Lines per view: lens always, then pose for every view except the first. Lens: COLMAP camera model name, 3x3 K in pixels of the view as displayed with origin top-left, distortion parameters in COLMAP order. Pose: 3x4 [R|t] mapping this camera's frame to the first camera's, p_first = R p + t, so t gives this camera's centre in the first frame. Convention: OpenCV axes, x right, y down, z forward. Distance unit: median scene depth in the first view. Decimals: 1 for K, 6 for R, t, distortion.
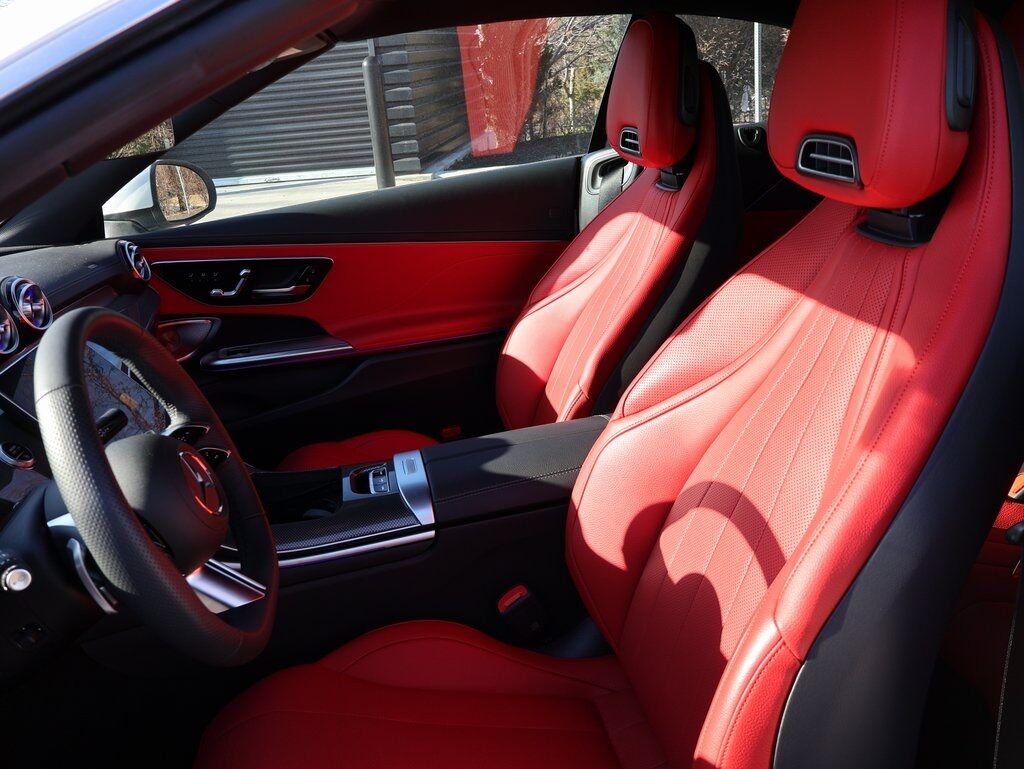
lens RADIAL K [[1002.2, 0, 512.0], [0, 1002.2, 384.5], [0, 0, 1]] dist [-0.043207, 0.025637]
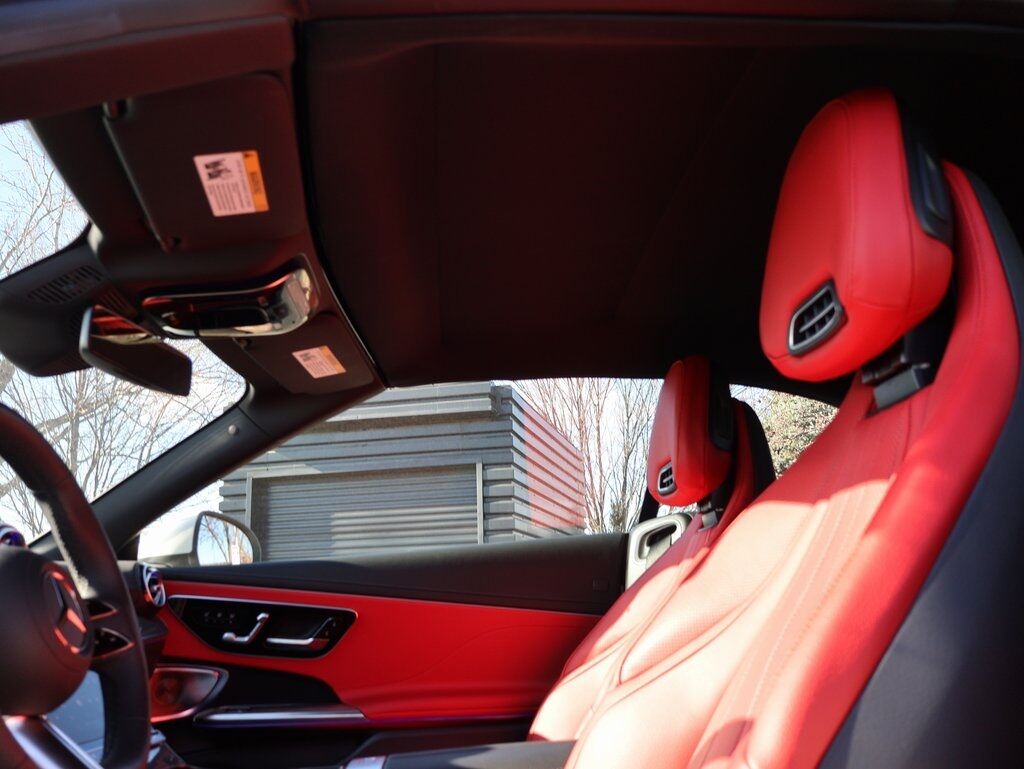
lens RADIAL K [[1002.2, 0, 512.0], [0, 1002.2, 384.5], [0, 0, 1]] dist [-0.043207, 0.025637]
pose [[0.990691, 0.010883, -0.135697, 0.090807], [-0.084170, 0.832405, -0.547739, 0.200034], [0.106994, 0.554062, 0.825571, 0.124731]]
